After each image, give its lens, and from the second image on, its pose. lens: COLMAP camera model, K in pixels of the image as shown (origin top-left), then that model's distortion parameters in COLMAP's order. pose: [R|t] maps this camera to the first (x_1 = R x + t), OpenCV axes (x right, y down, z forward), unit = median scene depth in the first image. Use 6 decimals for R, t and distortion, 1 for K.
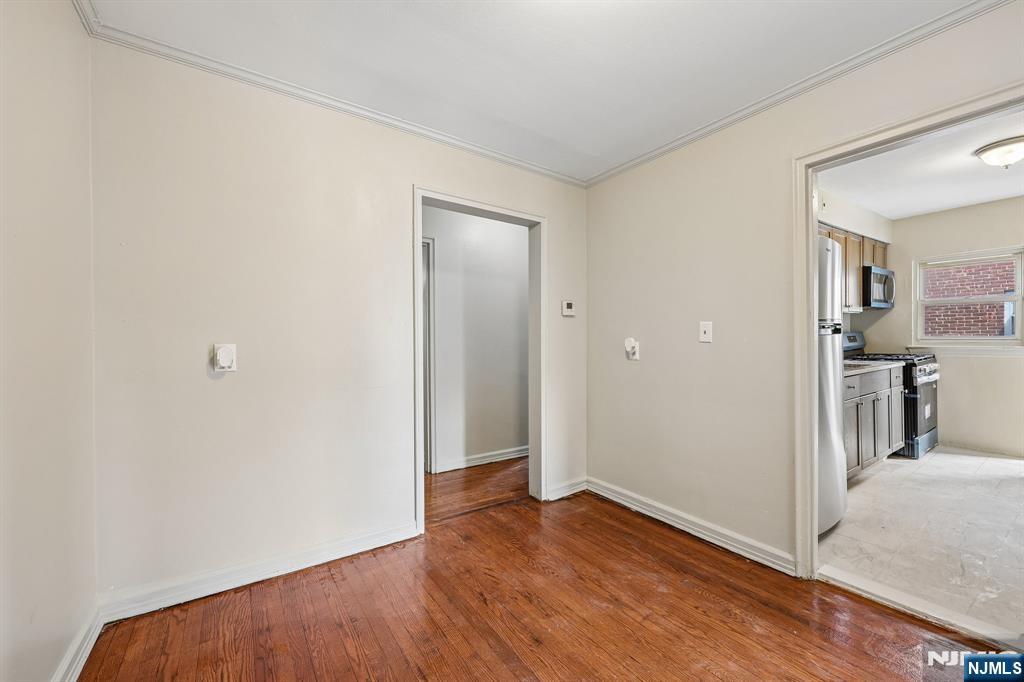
lens RADIAL K [[412.2, 0, 509.9], [0, 412.2, 340.5], [0, 0, 1]] dist [0.001795, 0.000082]
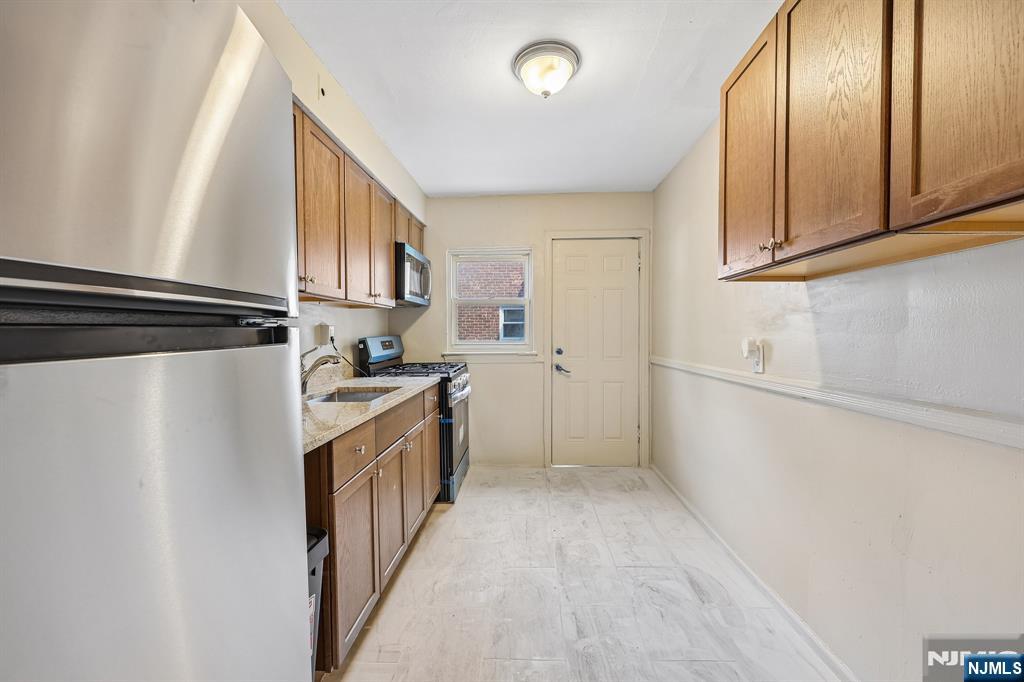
lens RADIAL K [[412.2, 0, 509.9], [0, 412.2, 340.5], [0, 0, 1]] dist [0.001795, 0.000082]
pose [[0.604778, -0.005167, 0.796377, 0.417328], [0.005596, 0.999982, 0.002238, -0.013084], [-0.796375, 0.003103, 0.604796, 0.425662]]
